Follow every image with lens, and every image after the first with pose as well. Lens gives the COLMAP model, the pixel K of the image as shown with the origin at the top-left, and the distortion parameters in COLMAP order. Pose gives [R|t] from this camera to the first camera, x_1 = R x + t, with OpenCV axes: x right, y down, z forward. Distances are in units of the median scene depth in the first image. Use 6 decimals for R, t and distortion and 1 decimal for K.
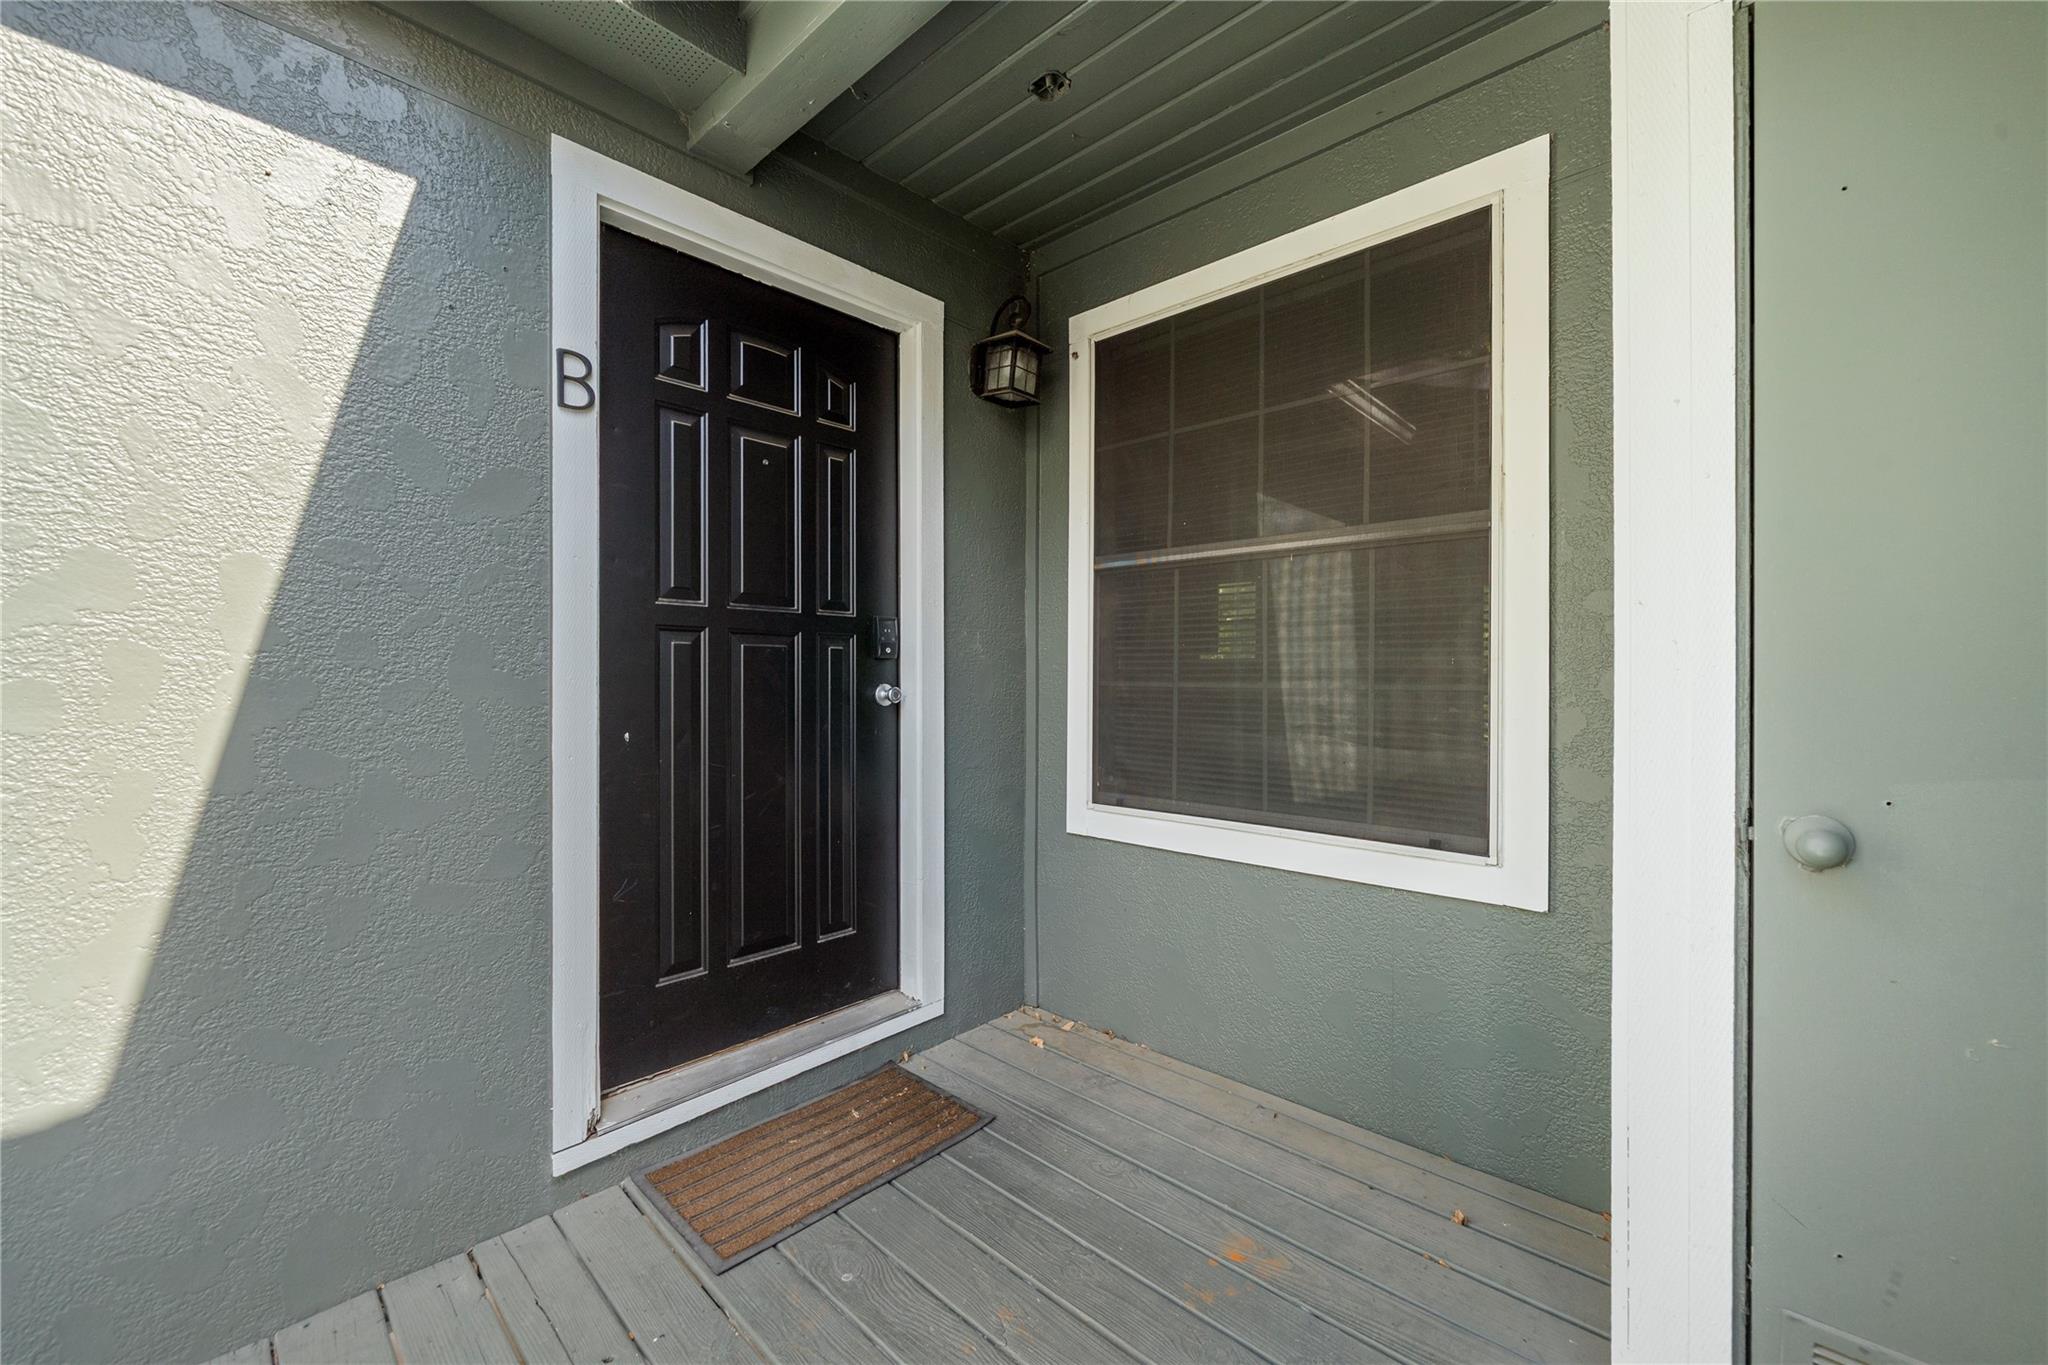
lens RADIAL K [[812.9, 0, 1028.4], [0, 812.9, 685.0], [0, 0, 1]] dist [-0.001892, 0.000118]
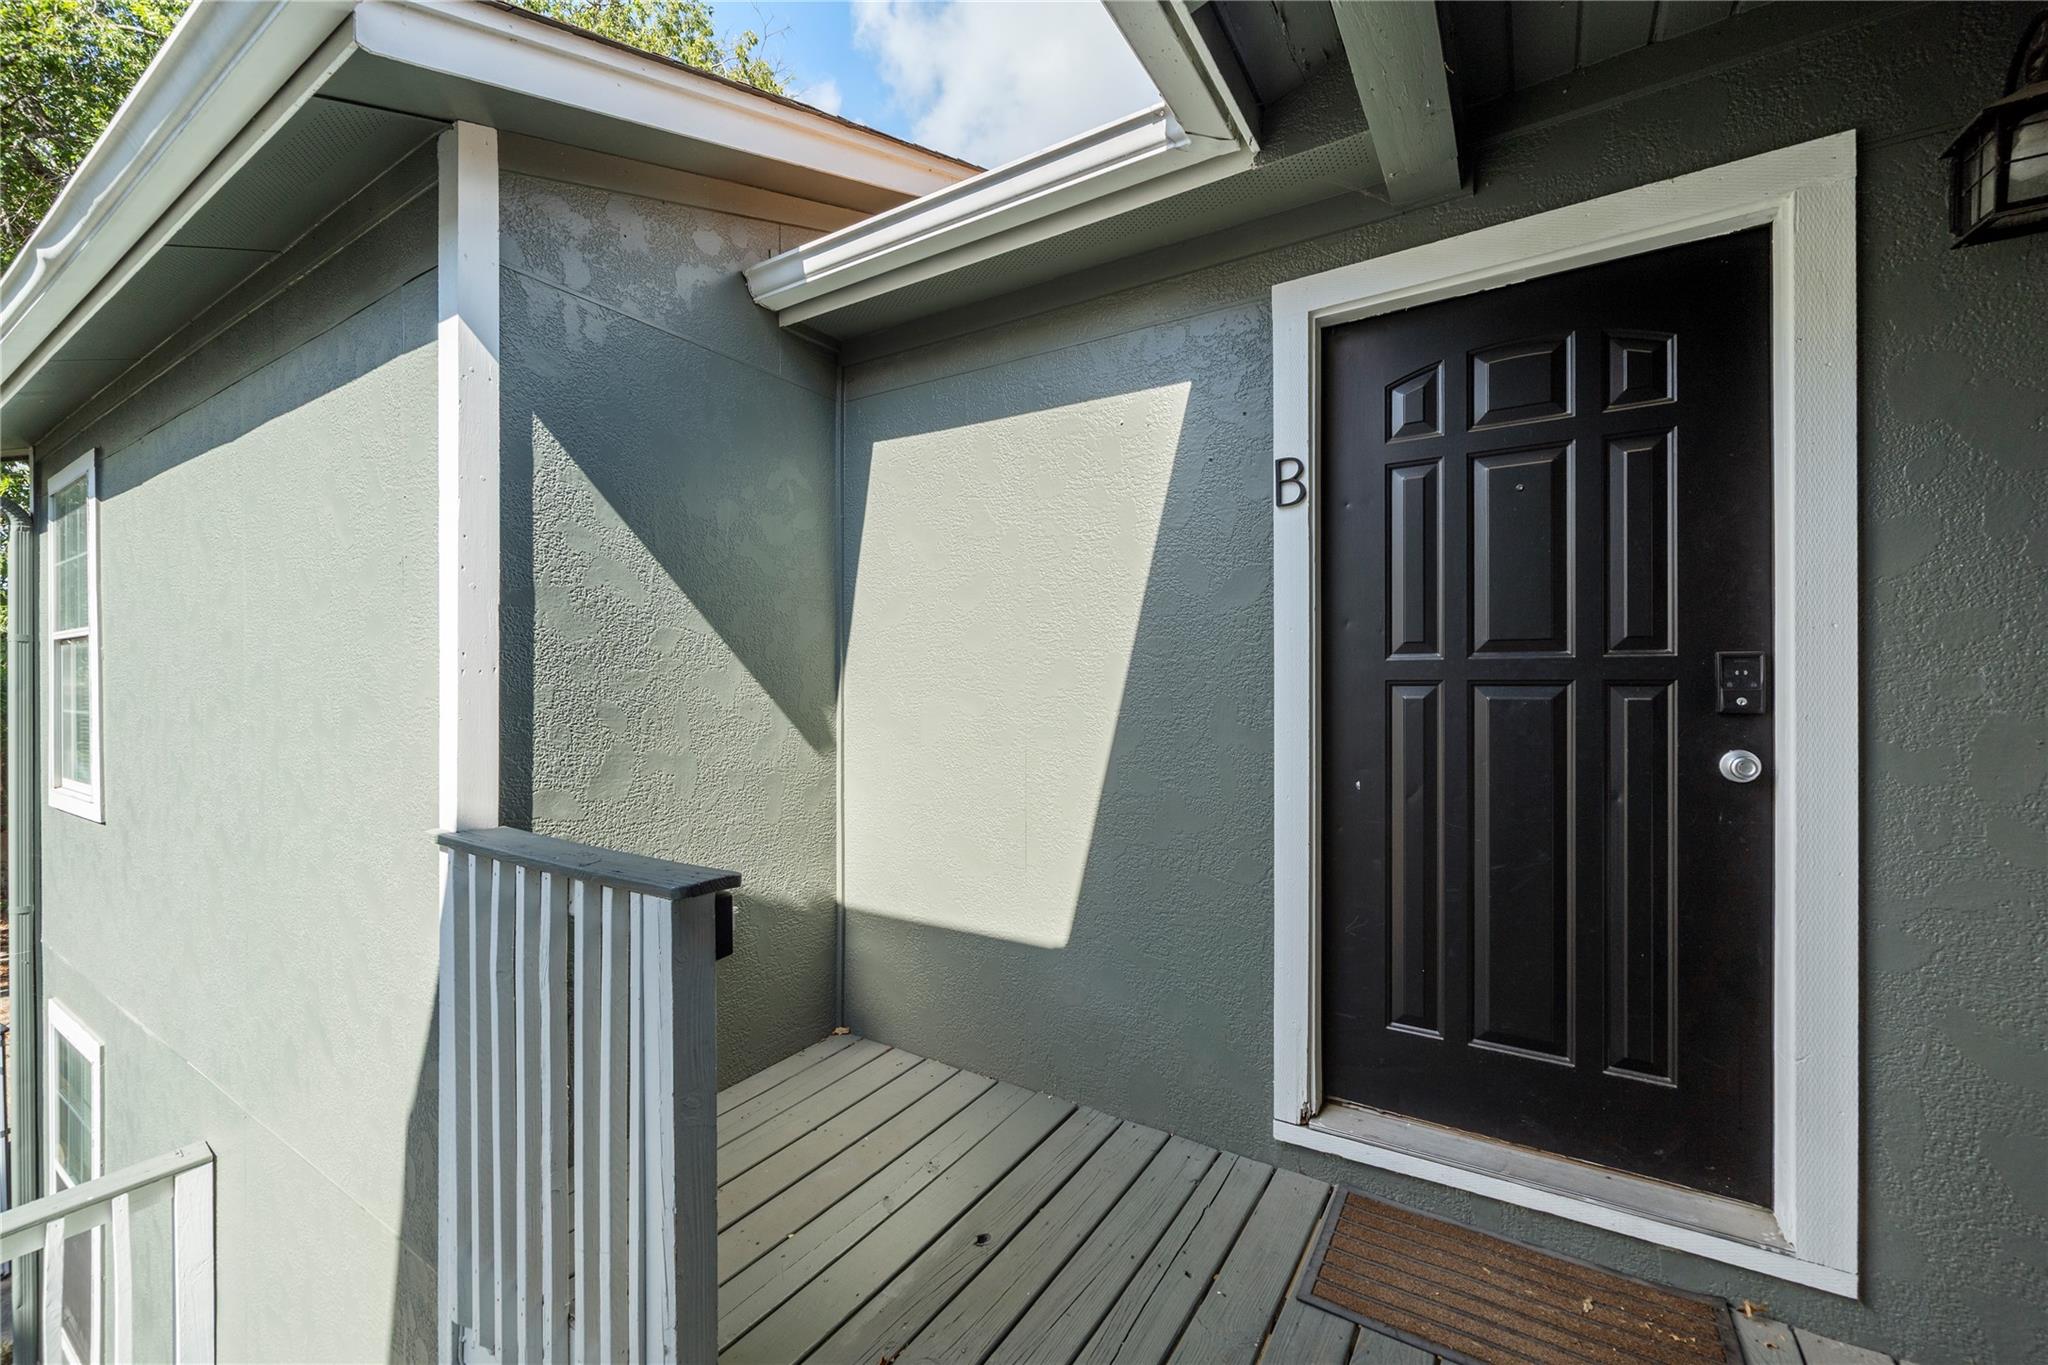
lens RADIAL K [[812.9, 0, 1028.4], [0, 812.9, 685.0], [0, 0, 1]] dist [-0.001892, 0.000118]
pose [[0.188846, 0.006527, -0.981985, 0.487785], [-0.002382, 0.999978, 0.006188, -0.075260], [0.982004, 0.001171, 0.188858, 0.361224]]
